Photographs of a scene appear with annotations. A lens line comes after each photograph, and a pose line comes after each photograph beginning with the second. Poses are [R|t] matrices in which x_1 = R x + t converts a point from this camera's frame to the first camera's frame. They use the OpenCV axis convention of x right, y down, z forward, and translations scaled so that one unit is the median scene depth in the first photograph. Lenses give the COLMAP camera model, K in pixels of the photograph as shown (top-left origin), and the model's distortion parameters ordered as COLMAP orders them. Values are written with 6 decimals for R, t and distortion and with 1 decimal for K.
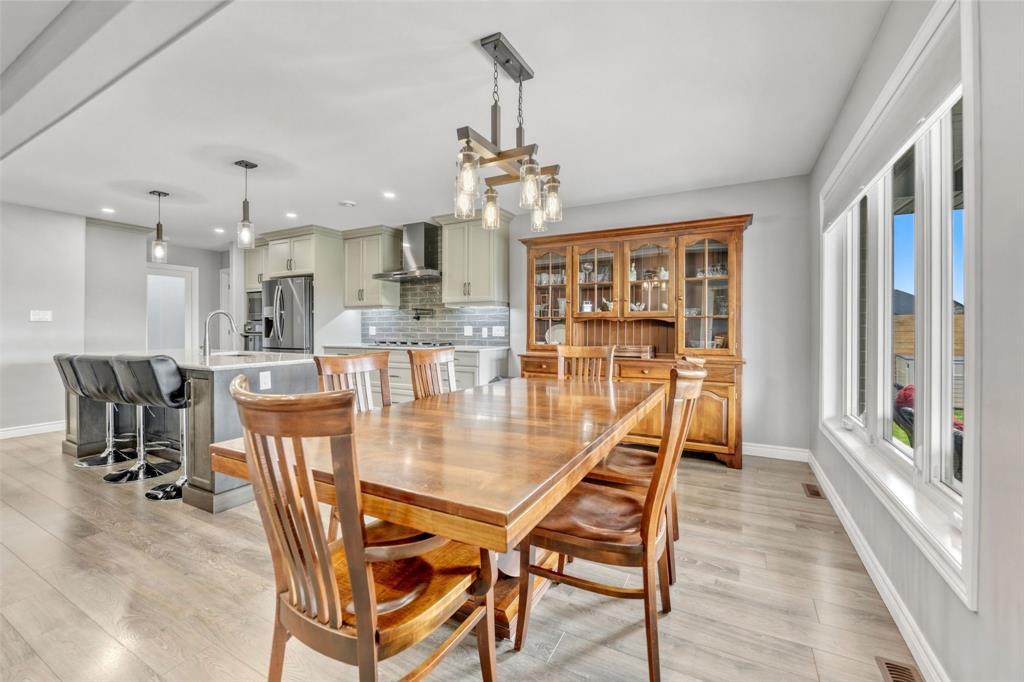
lens RADIAL K [[421.5, 0, 506.0], [0, 421.5, 332.8], [0, 0, 1]] dist [-0.011474, -0.000056]
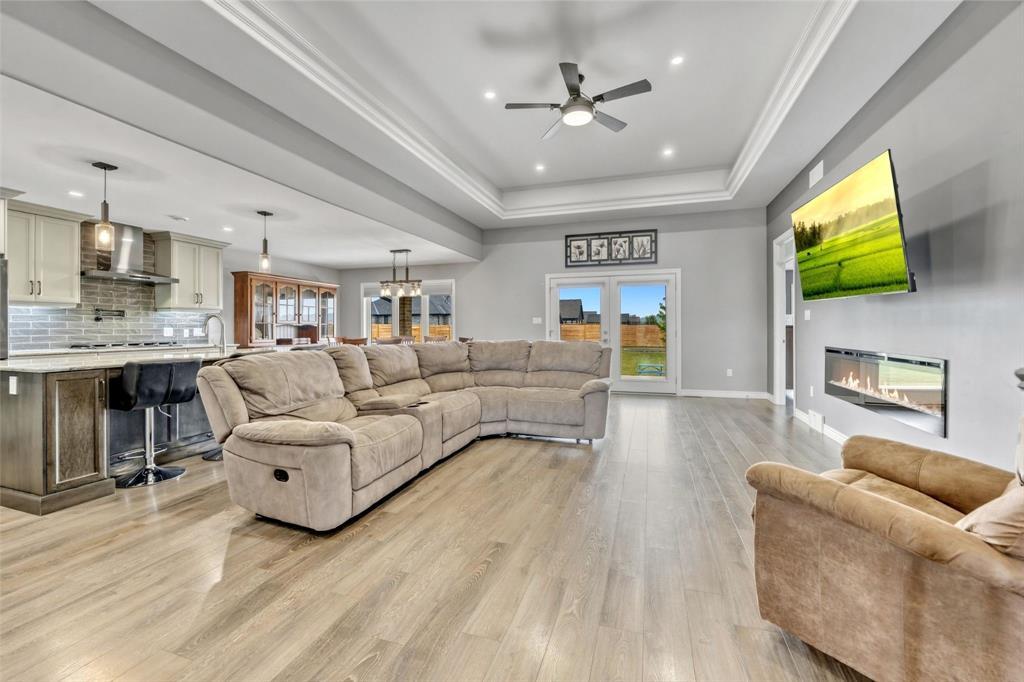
lens RADIAL K [[421.5, 0, 517.2], [0, 421.5, 328.1], [0, 0, 1]] dist [-0.011474, -0.000056]
pose [[-0.192170, 0.002807, 0.981358, -1.118768], [0.014734, 0.999891, 0.000025, -0.001177], [-0.981251, 0.014464, -0.192190, 0.231127]]
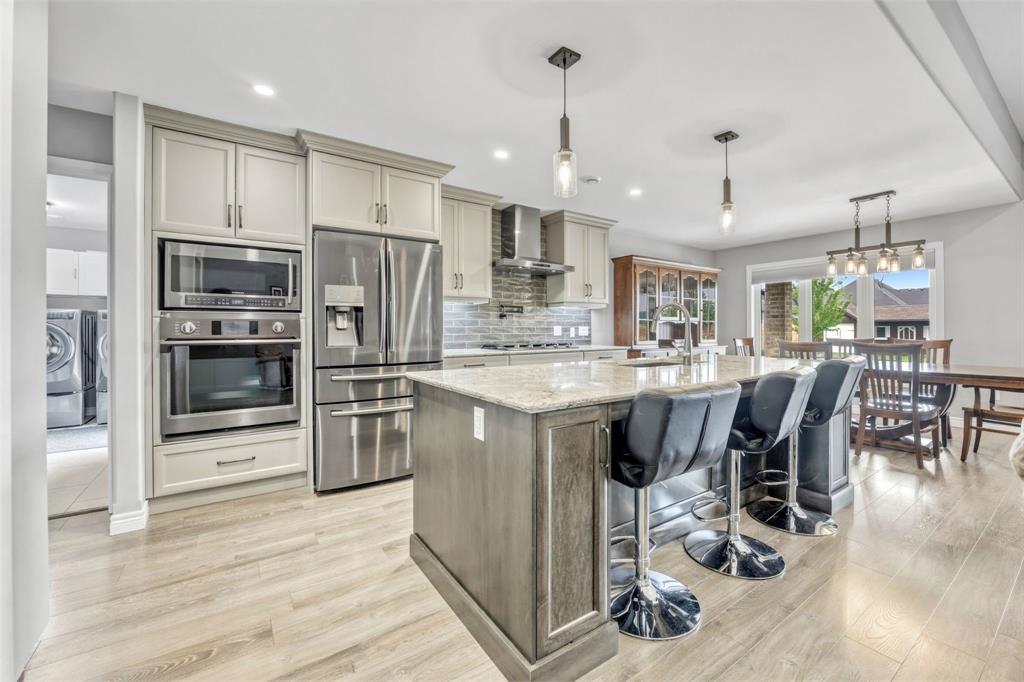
lens RADIAL K [[421.5, 0, 517.3], [0, 421.5, 331.4], [0, 0, 1]] dist [-0.011474, -0.000056]
pose [[0.446512, -0.004014, 0.894769, -0.821074], [0.012763, 0.999917, -0.001883, -0.002189], [-0.894687, 0.012261, 0.446526, 0.517710]]
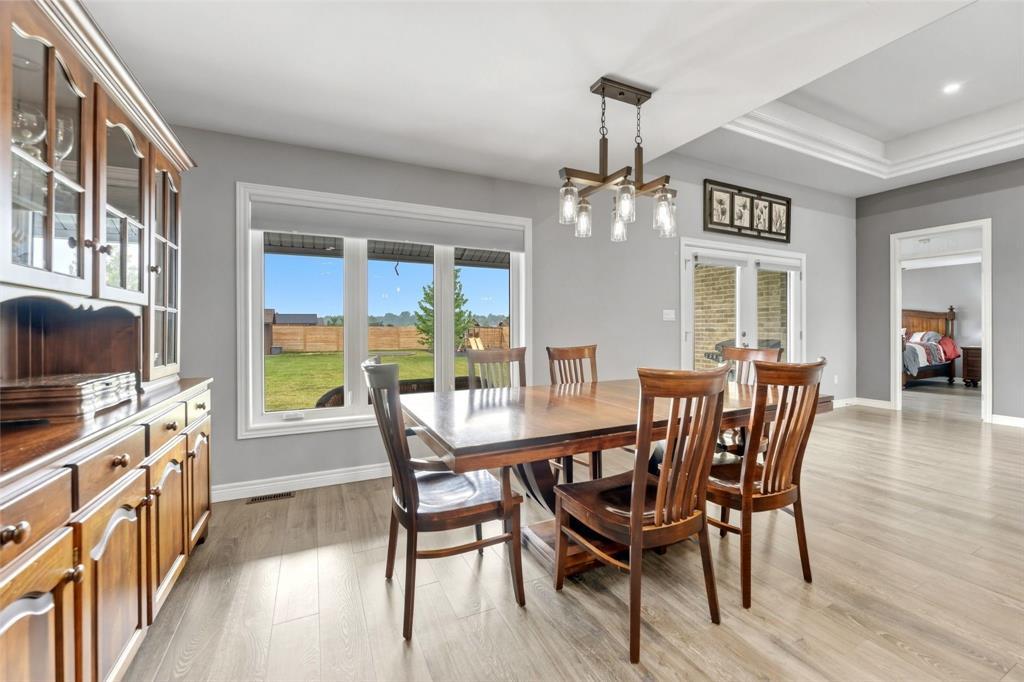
lens RADIAL K [[421.5, 0, 508.4], [0, 421.5, 332.9], [0, 0, 1]] dist [-0.011474, -0.000056]
pose [[-0.810089, -0.001930, 0.586303, -0.141297], [0.008959, 0.999837, 0.015670, -0.005729], [-0.586238, 0.017946, -0.809940, 0.663481]]
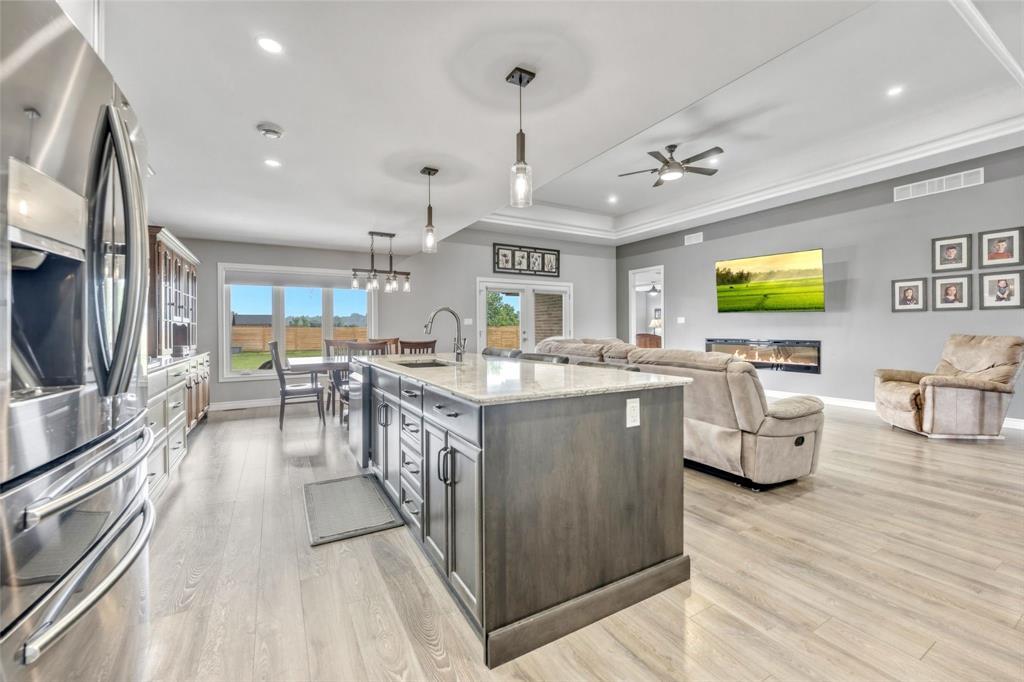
lens RADIAL K [[421.5, 0, 506.3], [0, 421.5, 331.6], [0, 0, 1]] dist [-0.011474, -0.000056]
pose [[-0.848192, 0.002526, 0.529684, -0.690398], [0.010930, 0.999859, 0.012734, -0.007550], [-0.529577, 0.016591, -0.848100, 0.924719]]
